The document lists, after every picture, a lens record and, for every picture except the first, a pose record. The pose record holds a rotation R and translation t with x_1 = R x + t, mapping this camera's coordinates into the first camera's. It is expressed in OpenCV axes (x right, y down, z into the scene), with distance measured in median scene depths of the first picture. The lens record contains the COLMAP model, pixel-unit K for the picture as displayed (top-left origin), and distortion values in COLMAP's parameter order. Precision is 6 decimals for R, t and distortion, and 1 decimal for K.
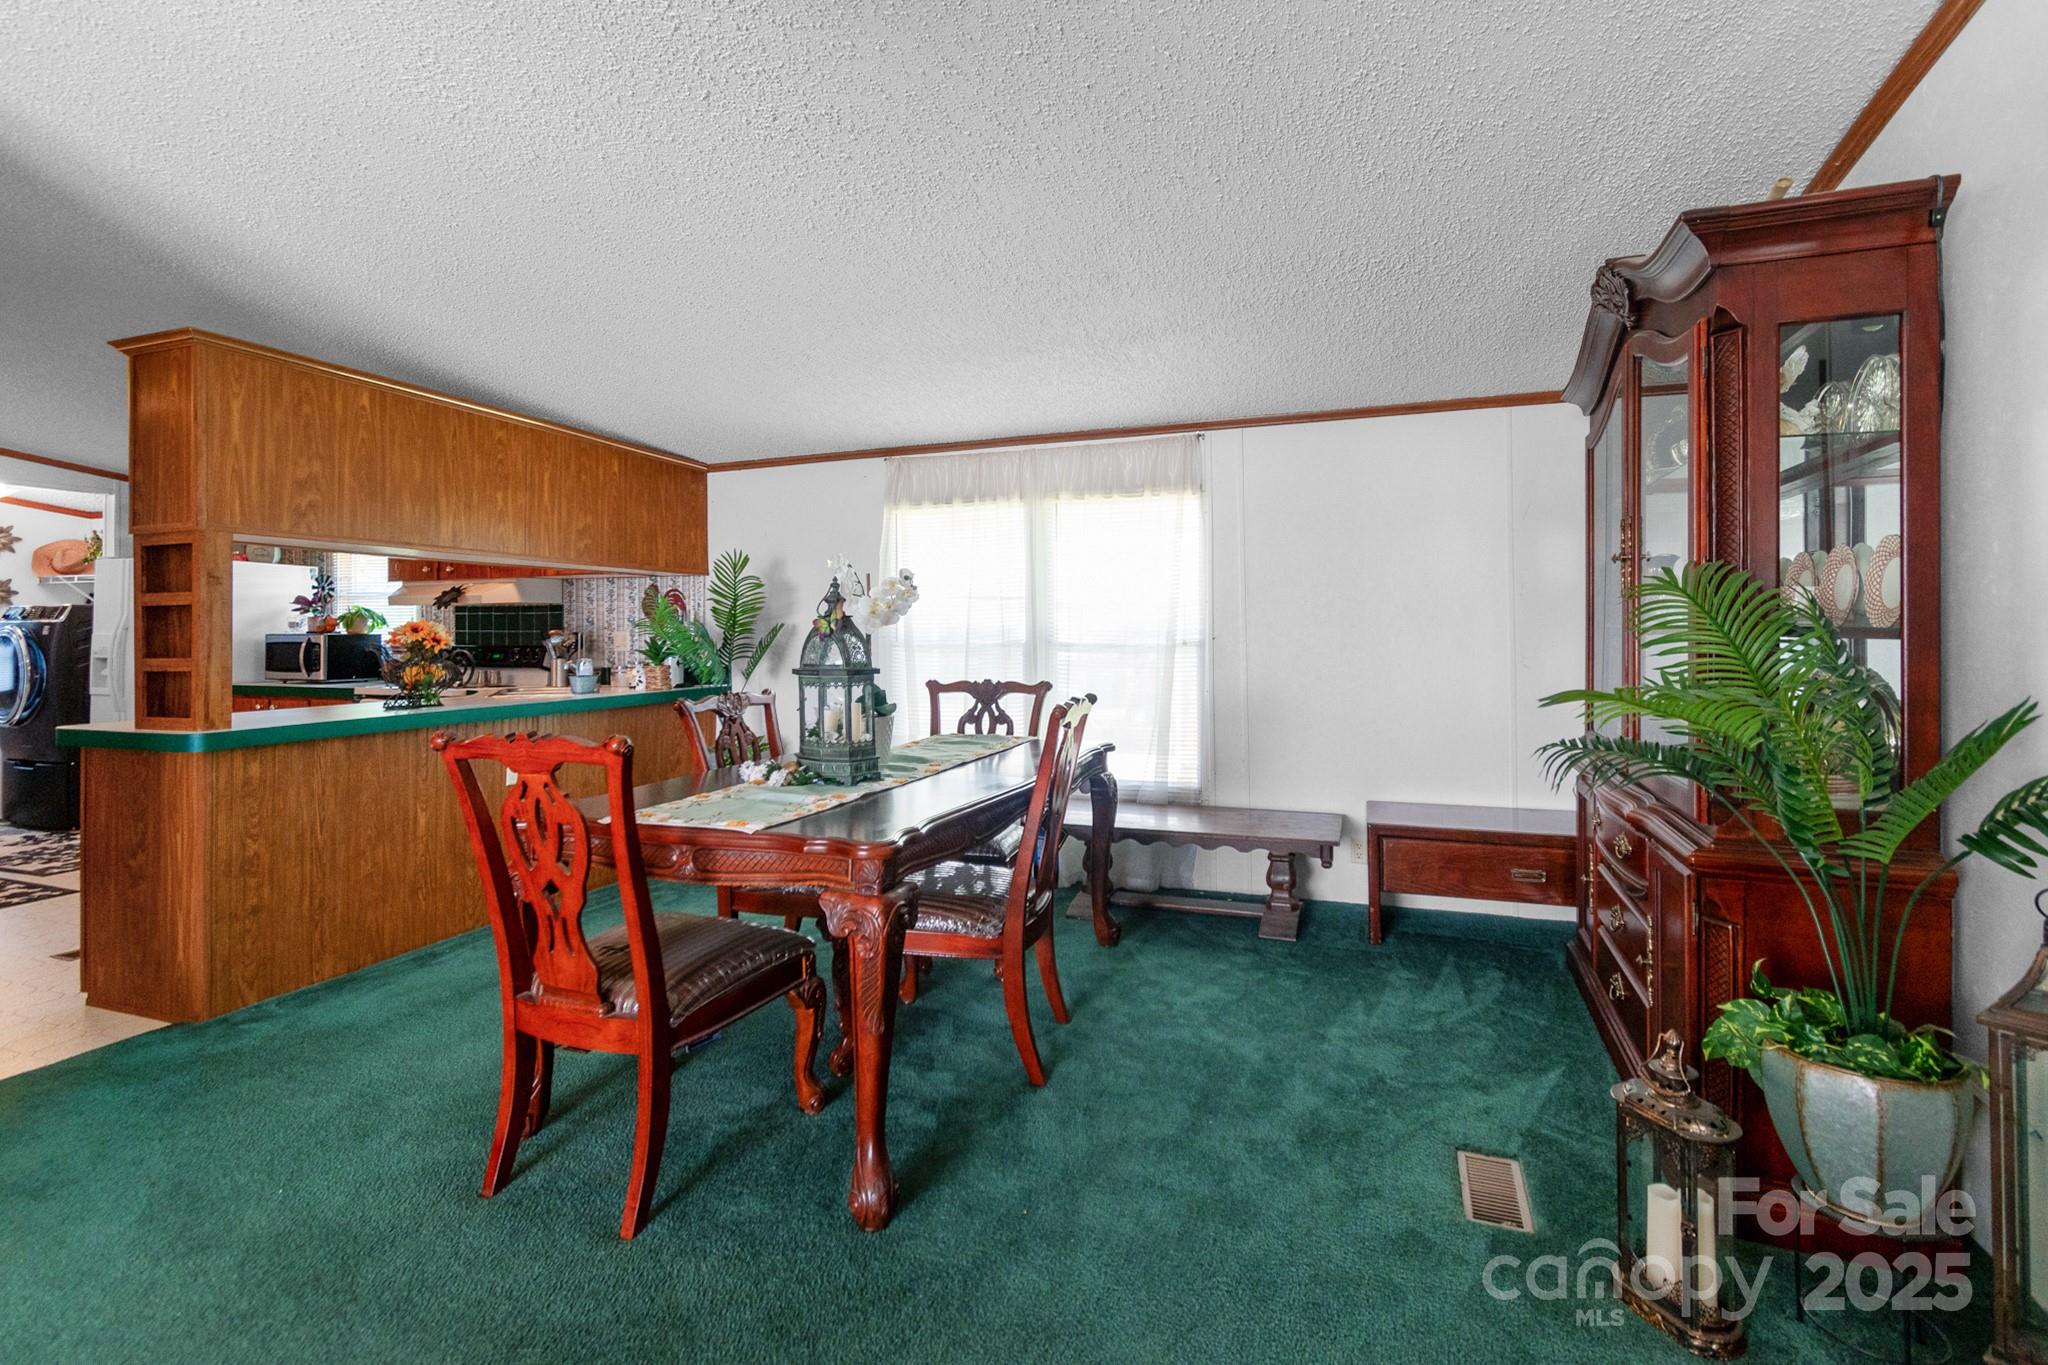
lens RADIAL K [[948.0, 0, 1018.9], [0, 948.0, 618.7], [0, 0, 1]] dist [-0.000782, 0.000187]
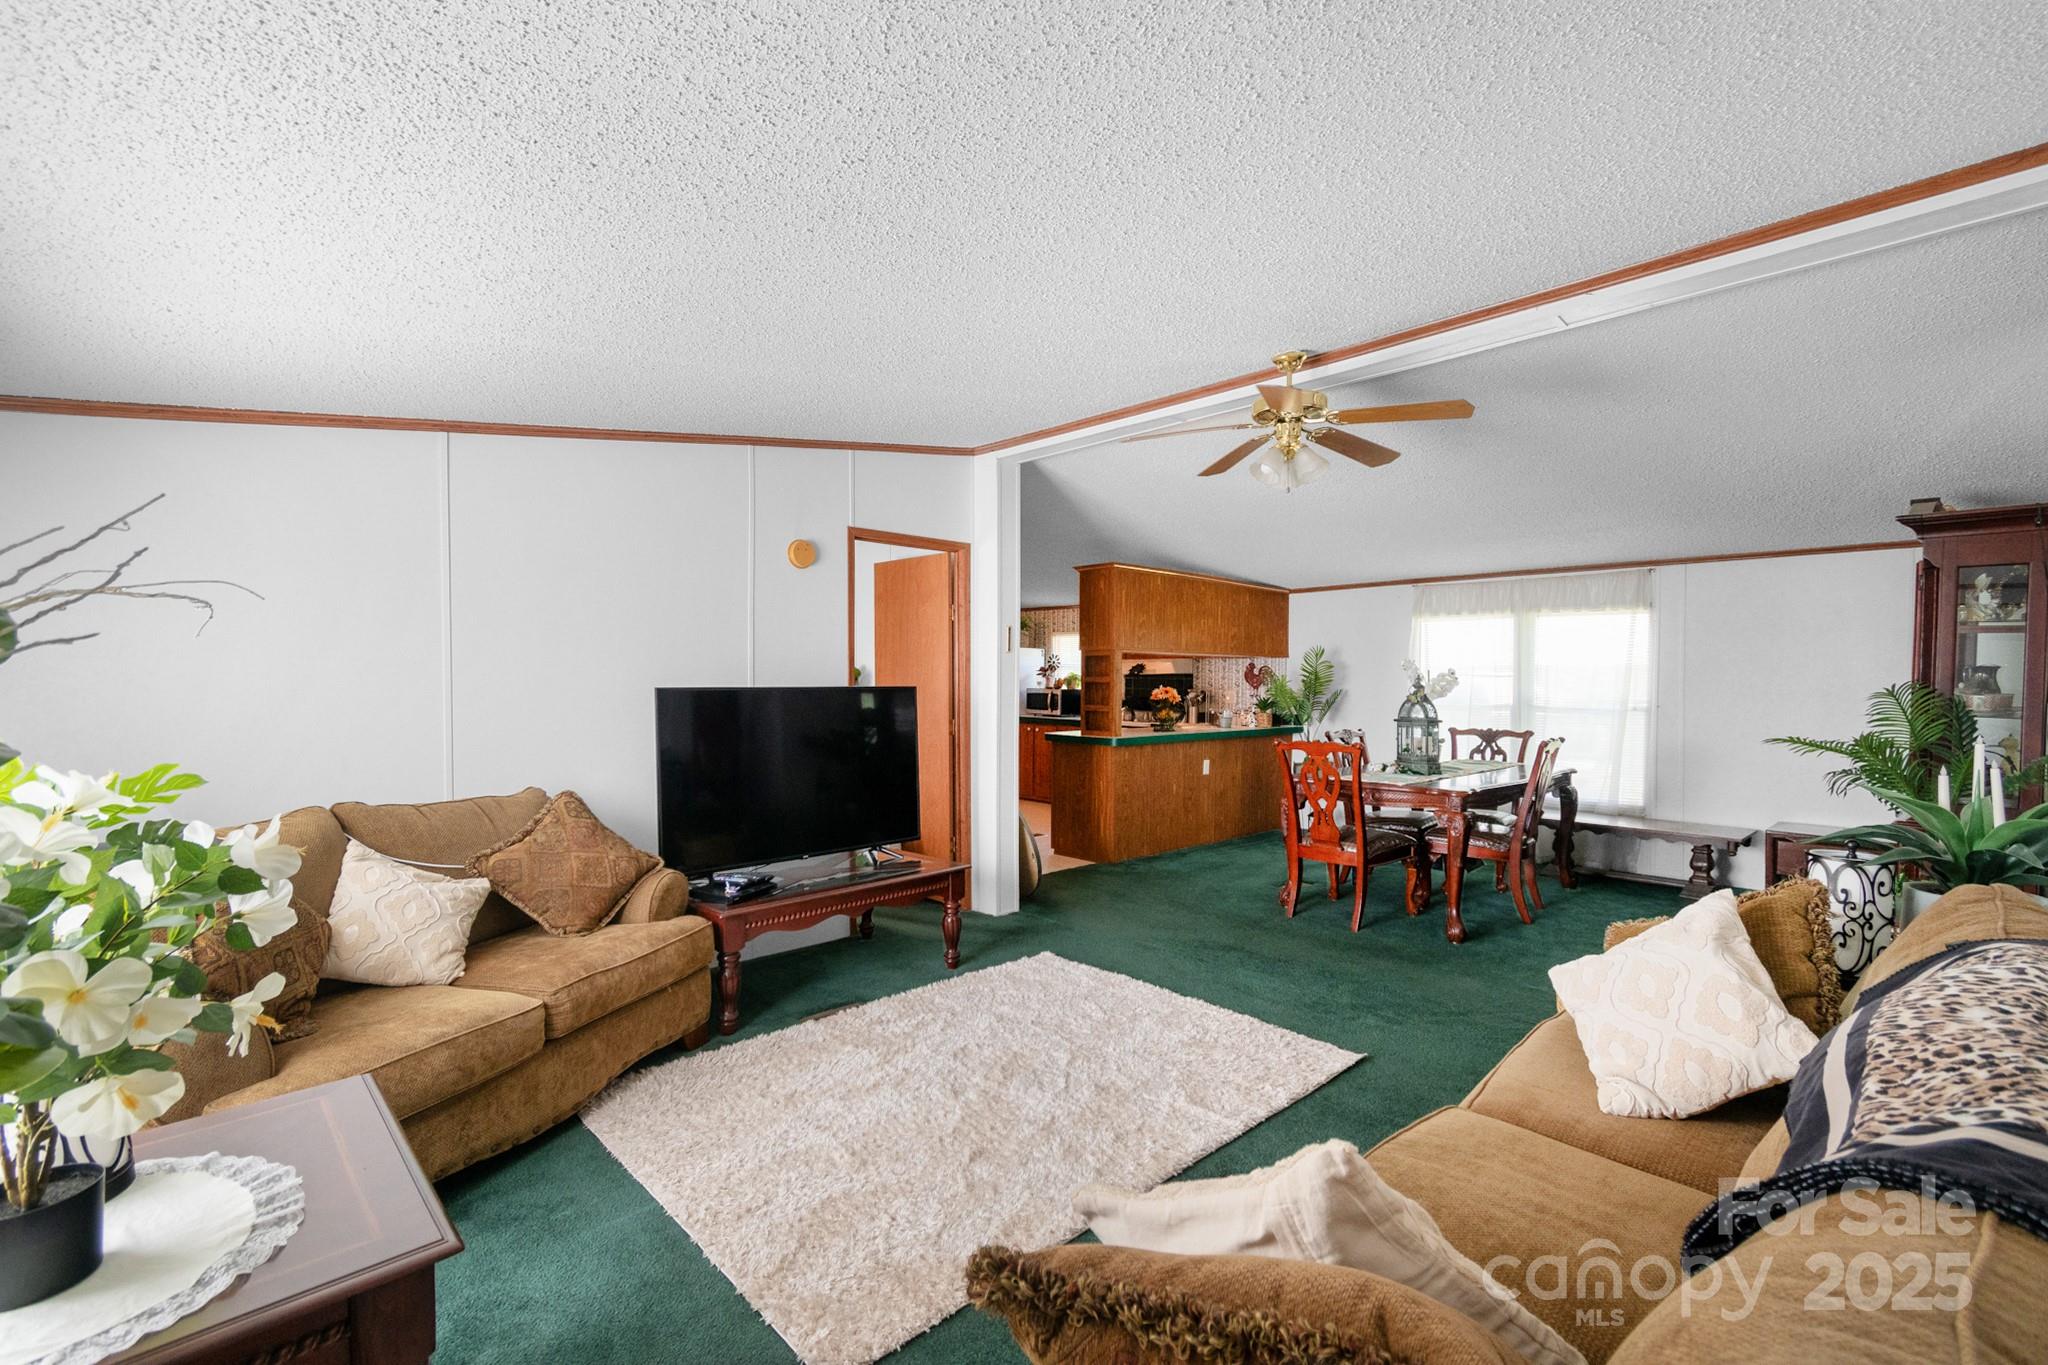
lens RADIAL K [[913.3, 0, 1025.5], [0, 913.3, 694.6], [0, 0, 1]] dist [0.001775, 0.000123]
pose [[0.898561, 0.021258, -0.438333, -0.063446], [-0.007871, 0.999446, 0.032336, -0.040114], [0.438777, -0.025606, 0.898231, -0.796686]]
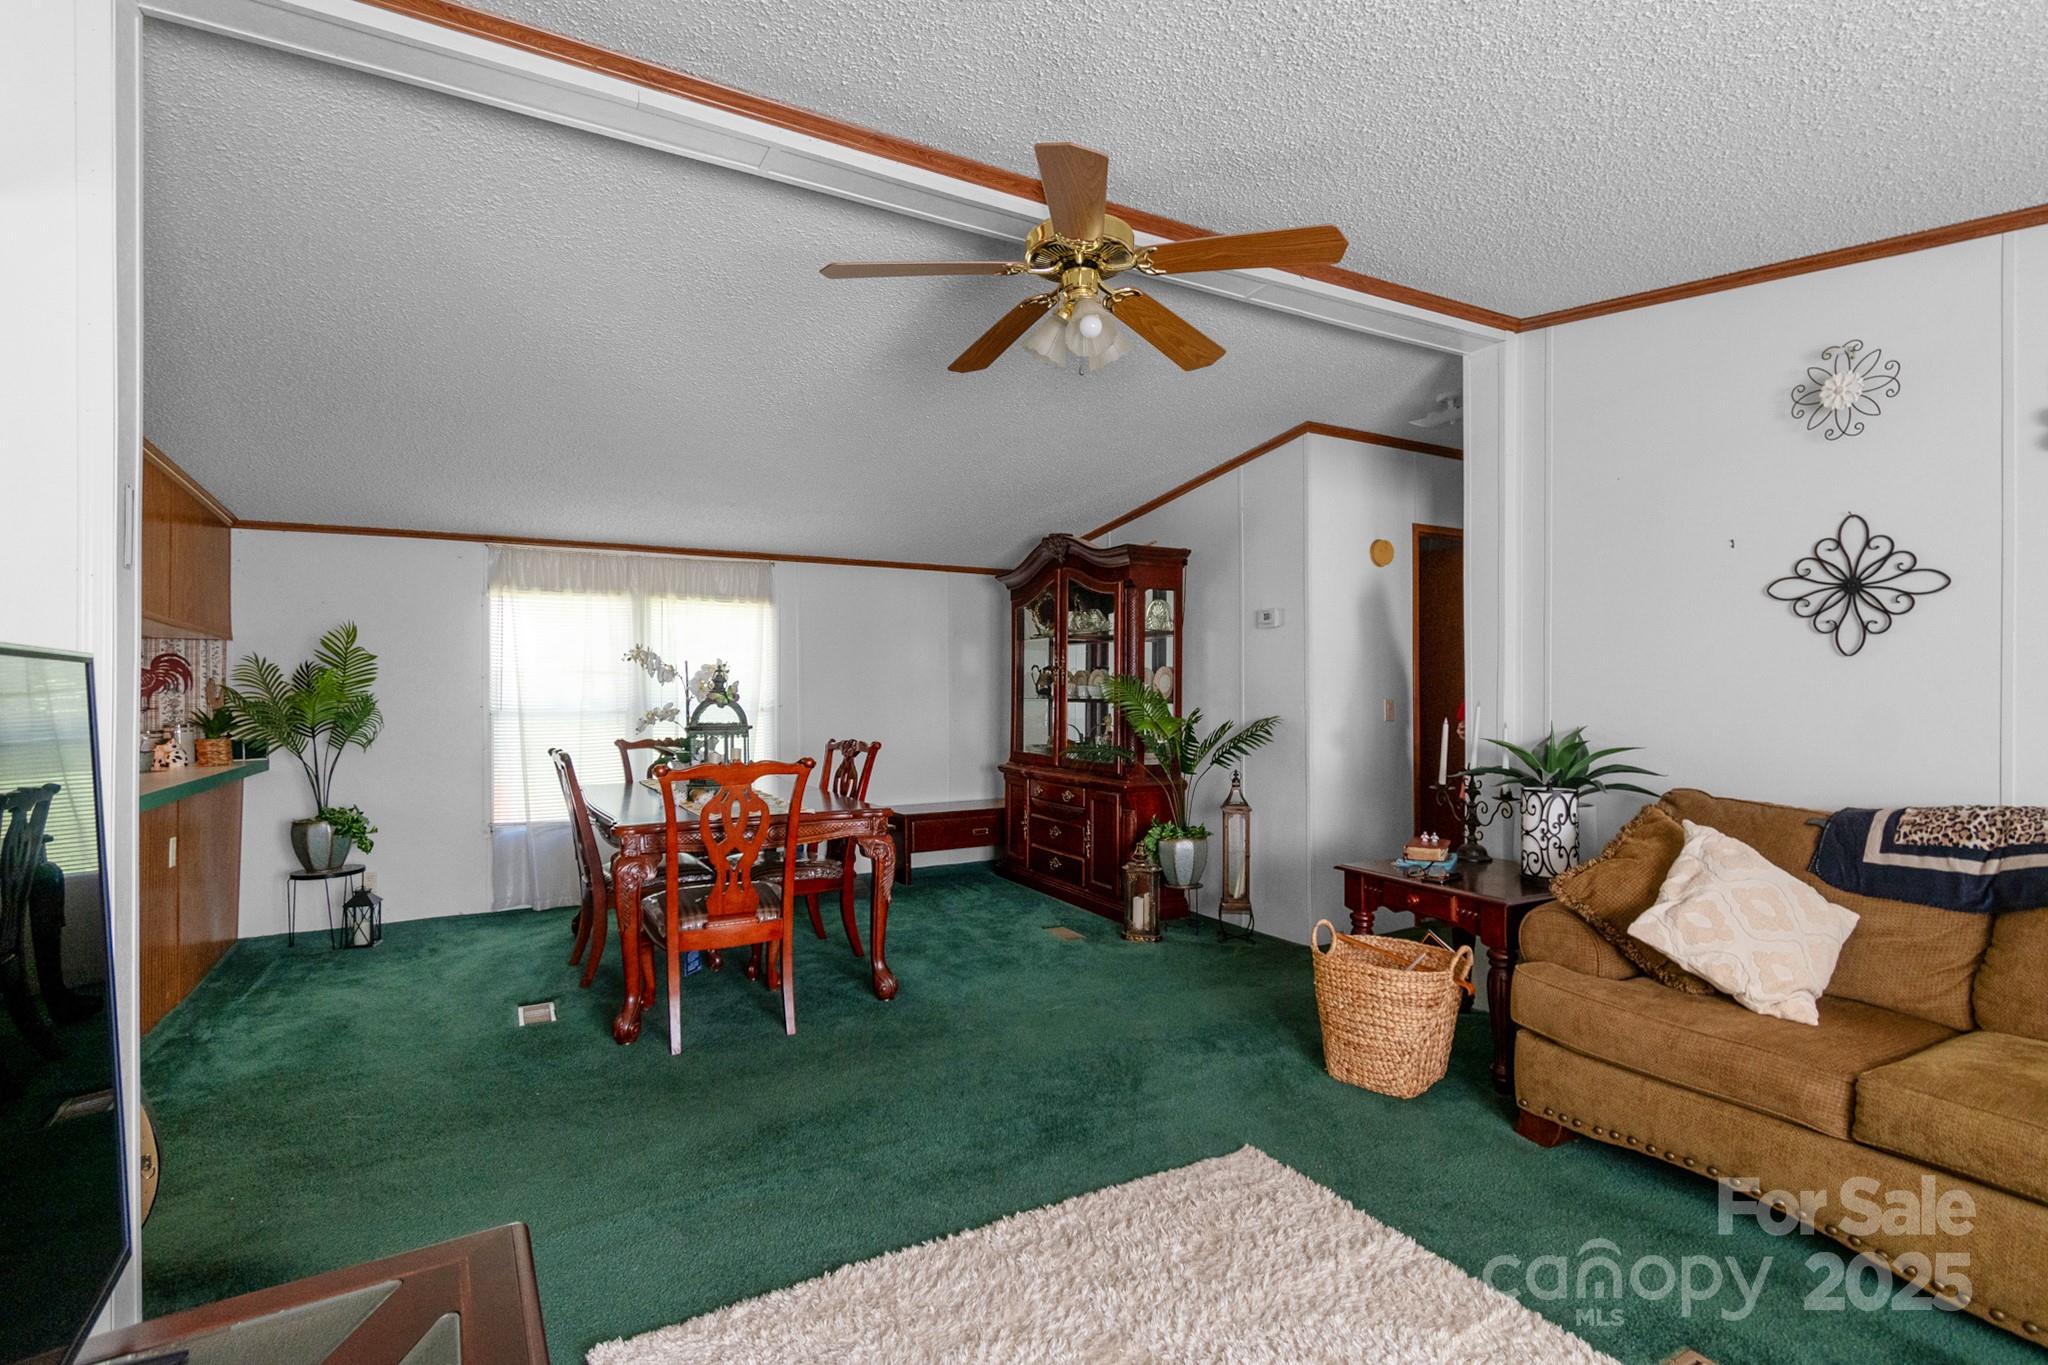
lens RADIAL K [[949.7, 0, 1024.0], [0, 949.7, 682.5], [0, 0, 1]] dist [0.001381, -0.000023]
pose [[0.620492, 0.011011, 0.784136, -0.765130], [-0.005718, 0.999938, -0.009517, -0.002684], [-0.784192, 0.001422, 0.620516, -0.208267]]
